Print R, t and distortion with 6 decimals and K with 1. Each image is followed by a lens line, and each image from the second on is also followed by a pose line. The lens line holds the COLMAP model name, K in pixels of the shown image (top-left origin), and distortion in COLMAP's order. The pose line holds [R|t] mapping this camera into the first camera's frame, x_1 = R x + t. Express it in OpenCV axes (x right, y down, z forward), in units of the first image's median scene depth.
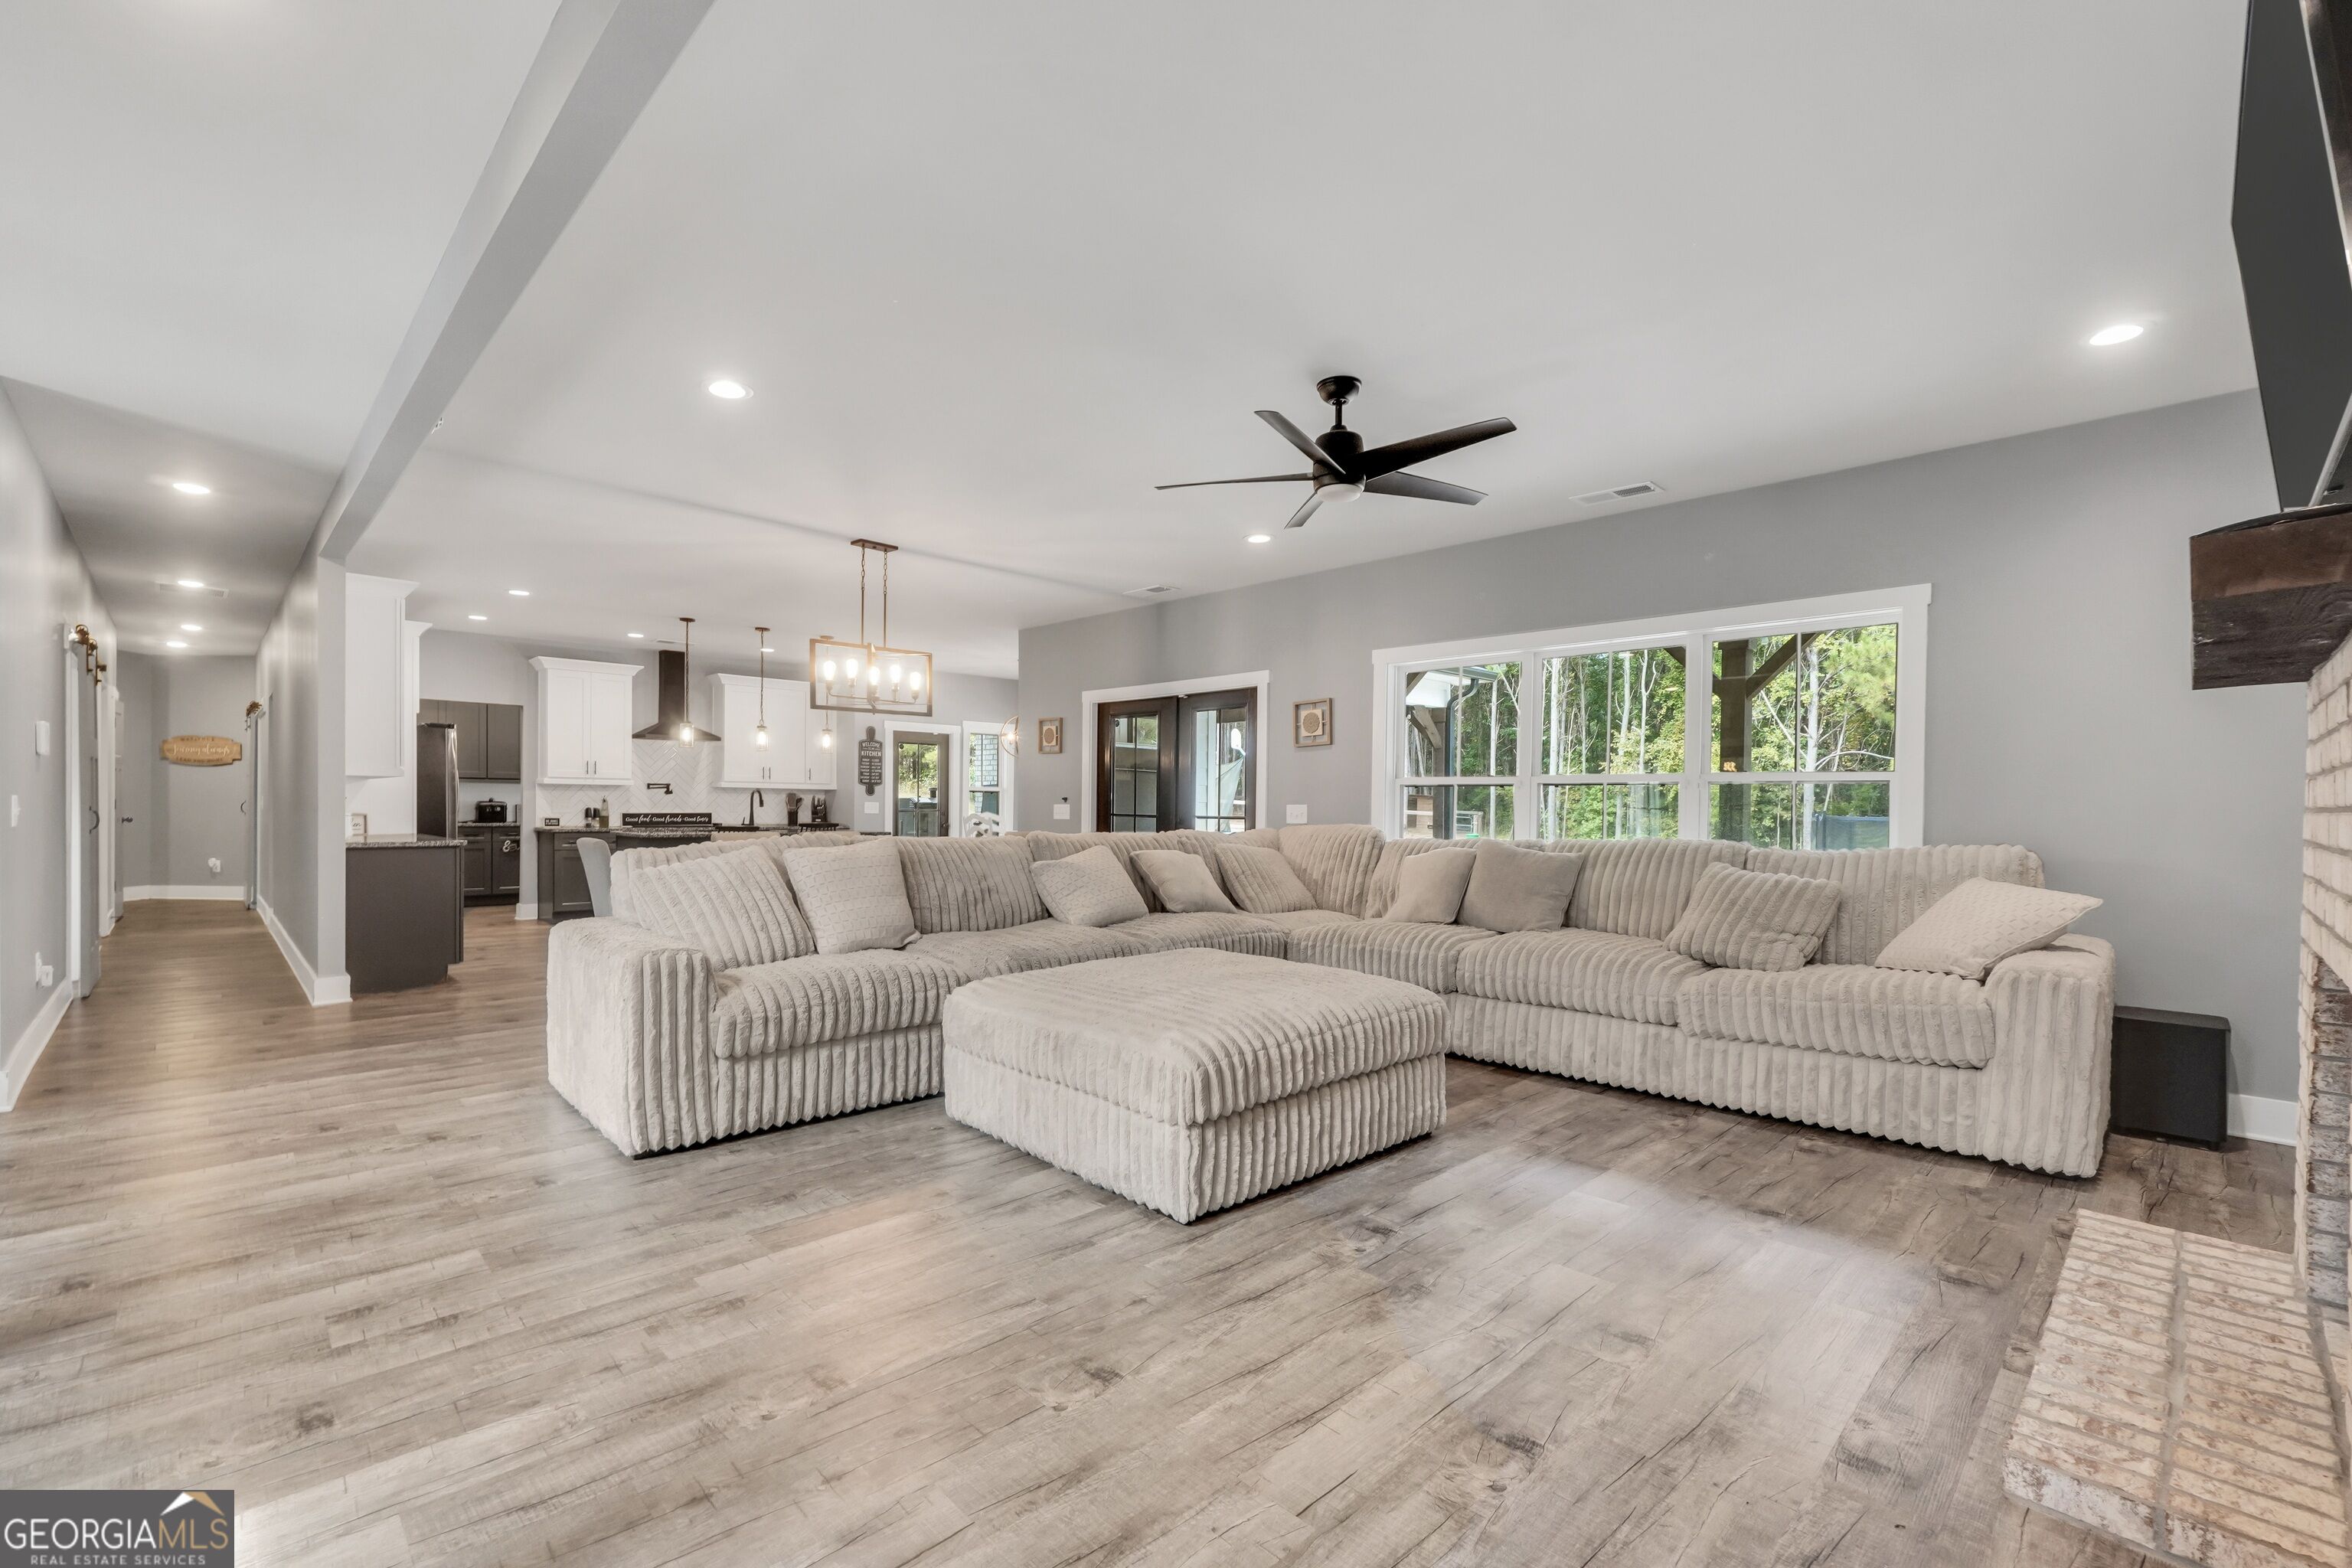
lens RADIAL K [[1012.0, 0, 1174.9], [0, 1012.0, 831.7], [0, 0, 1]] dist [-0.001508, 0.000782]
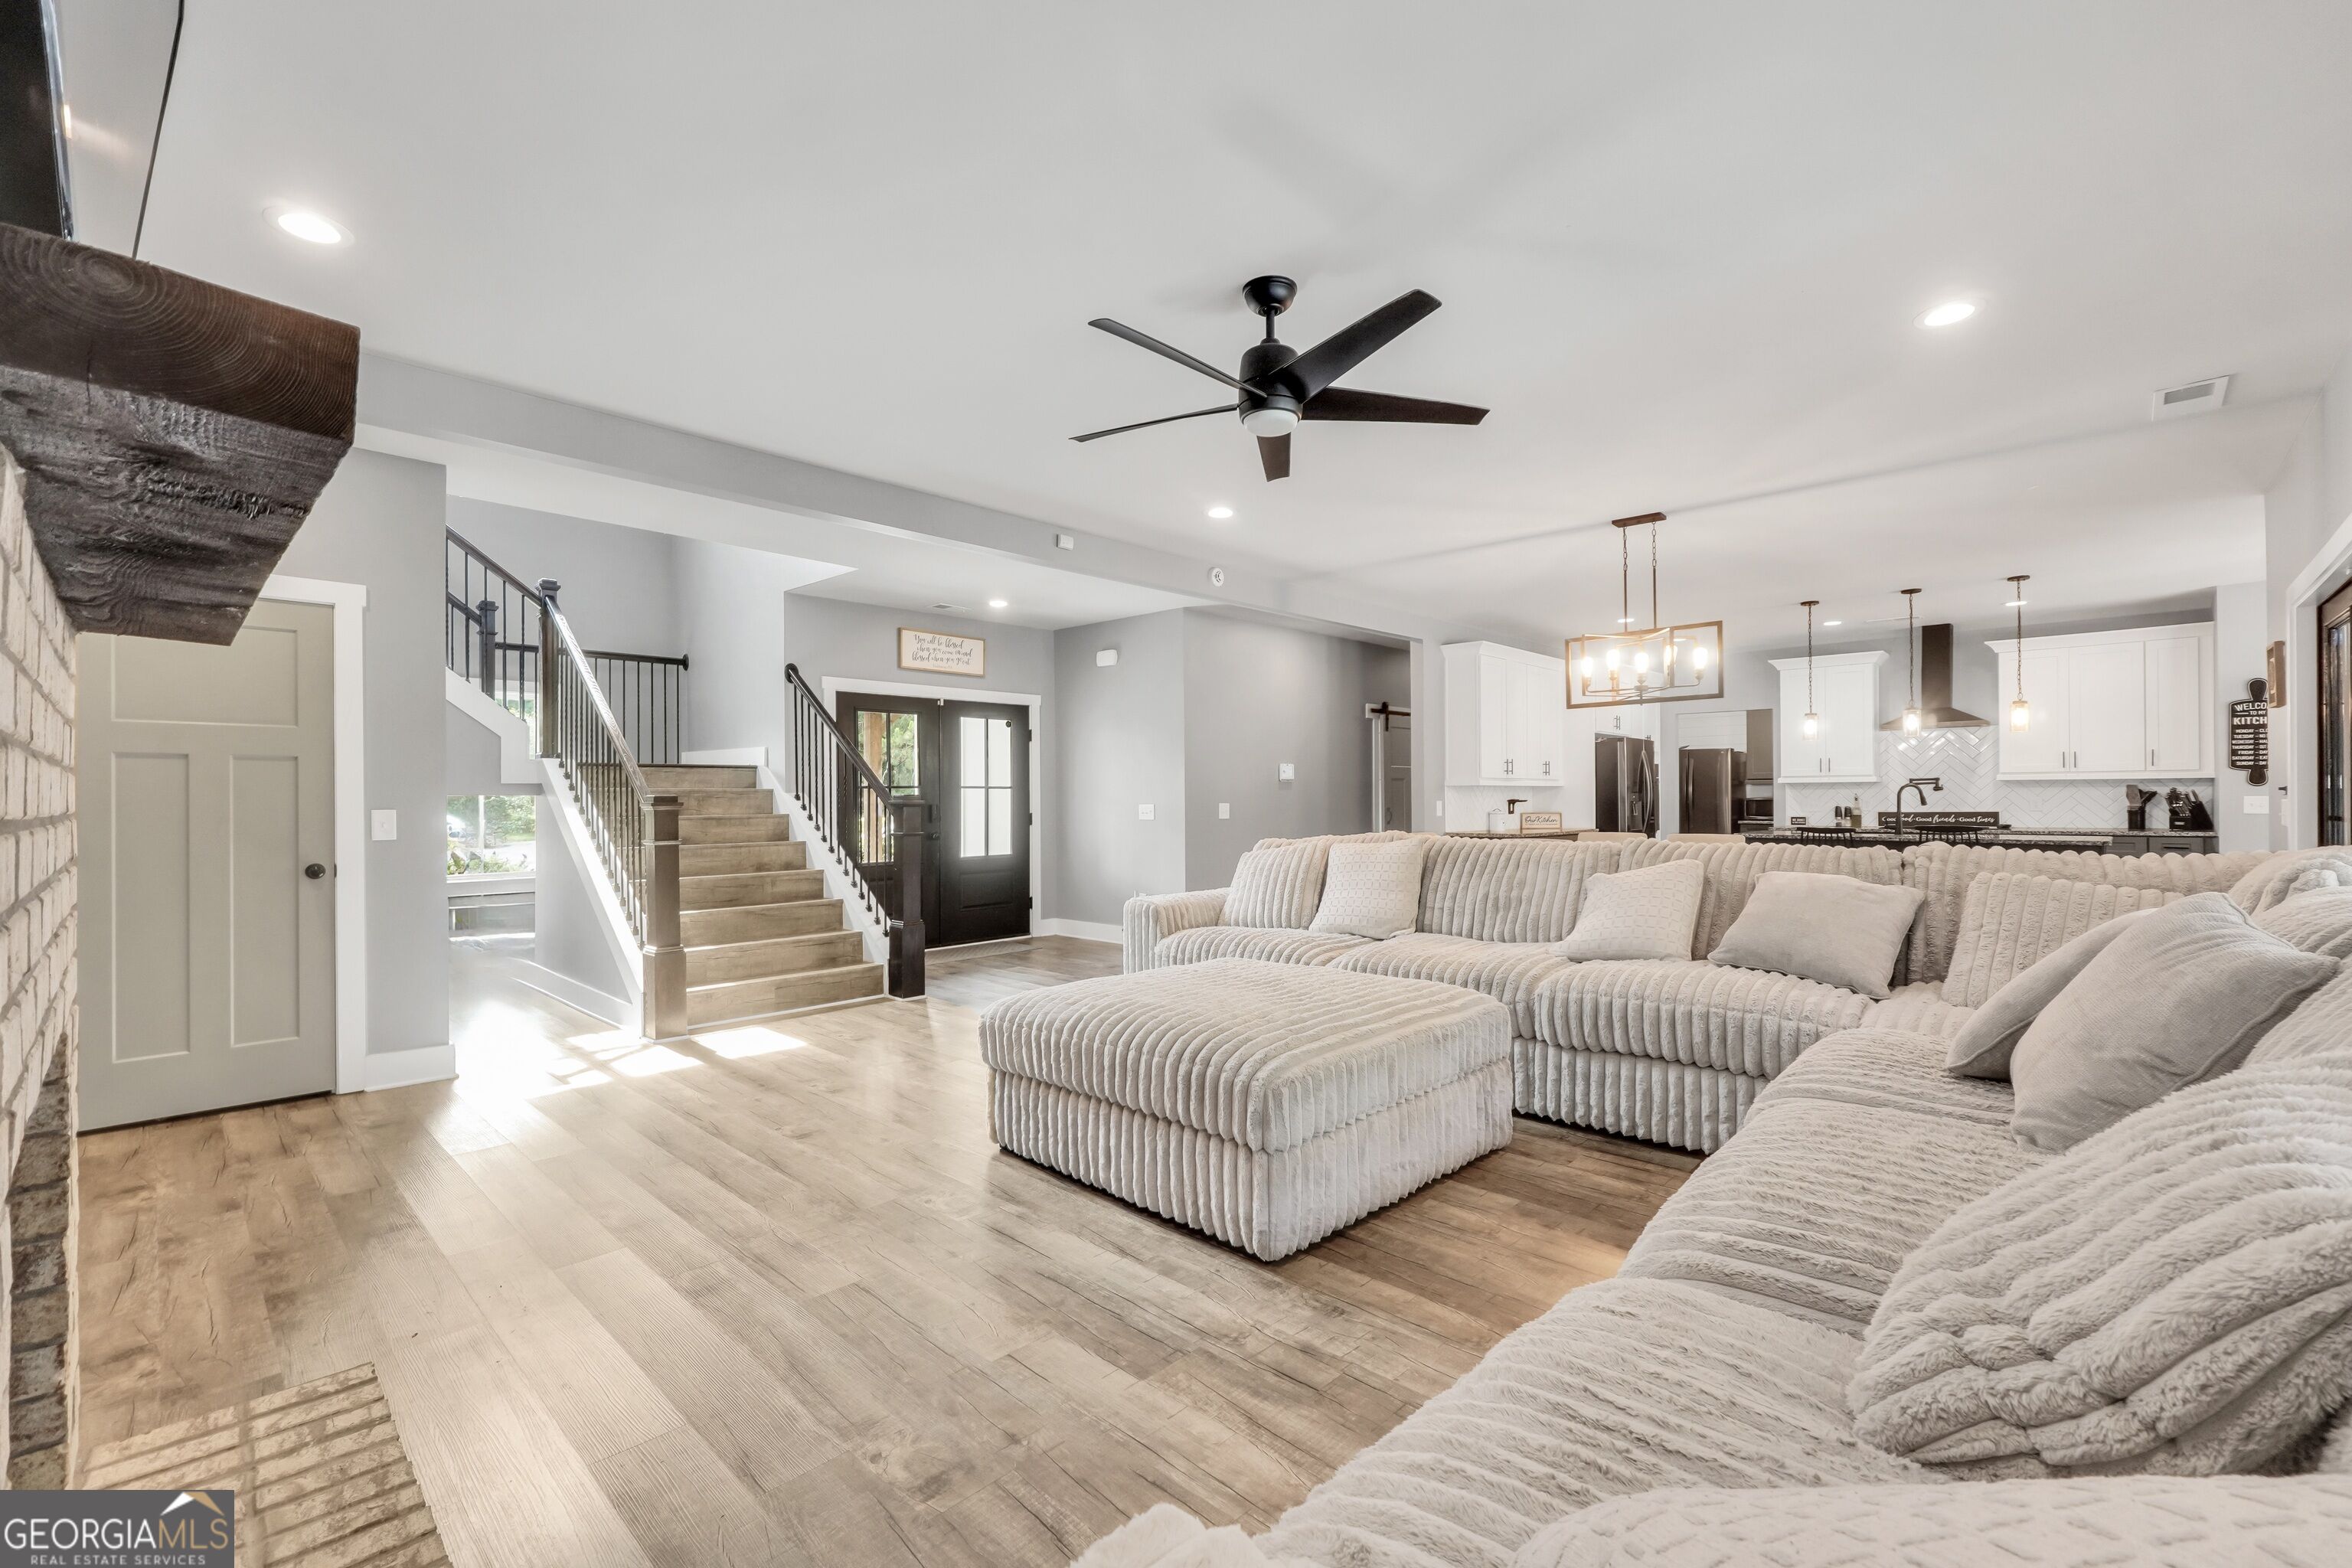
lens RADIAL K [[990.7, 0, 1149.2], [0, 990.7, 788.6], [0, 0, 1]] dist [-0.012143, 0.000734]
pose [[0.020130, -0.021949, -0.999556, 0.950821], [-0.020323, 0.999543, -0.022358, -0.017655], [0.999591, 0.020765, 0.019675, 0.893613]]
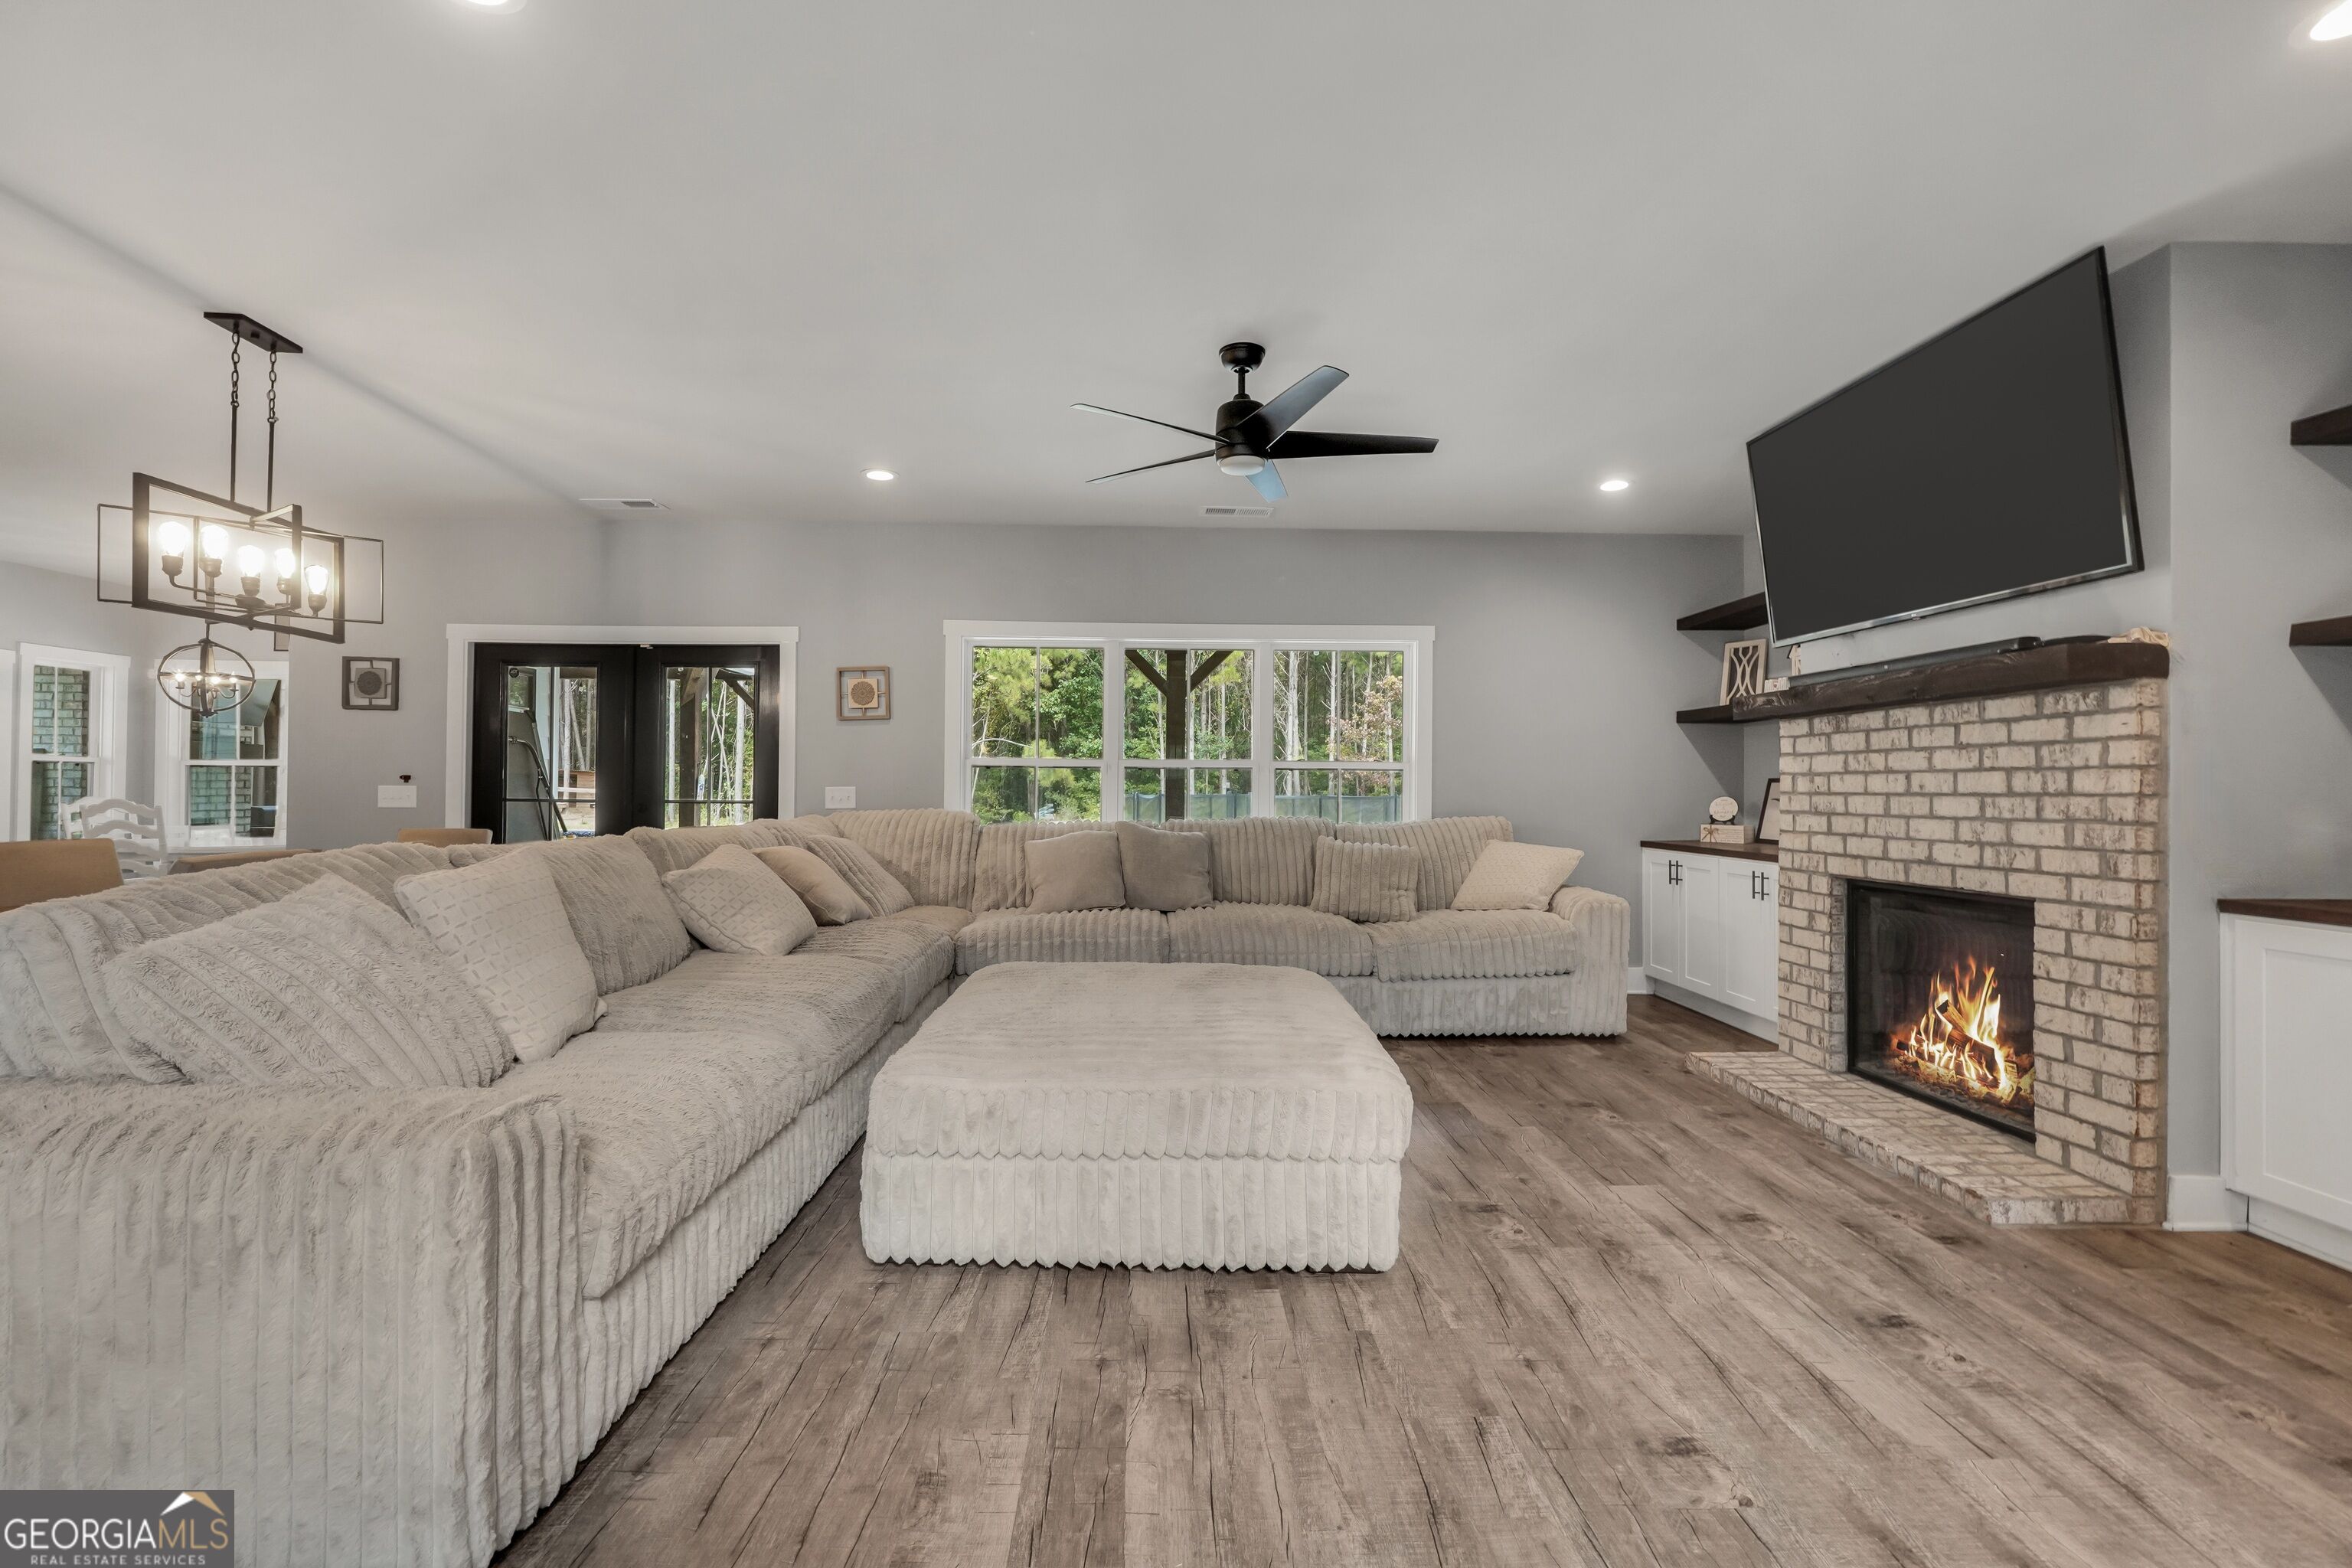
lens RADIAL K [[990.7, 0, 1149.2], [0, 990.7, 788.6], [0, 0, 1]] dist [-0.012143, 0.000734]
pose [[0.685631, -0.001346, 0.727948, -0.580186], [0.017380, 0.999743, -0.014522, -0.015572], [-0.727742, 0.022608, 0.685478, 0.428844]]
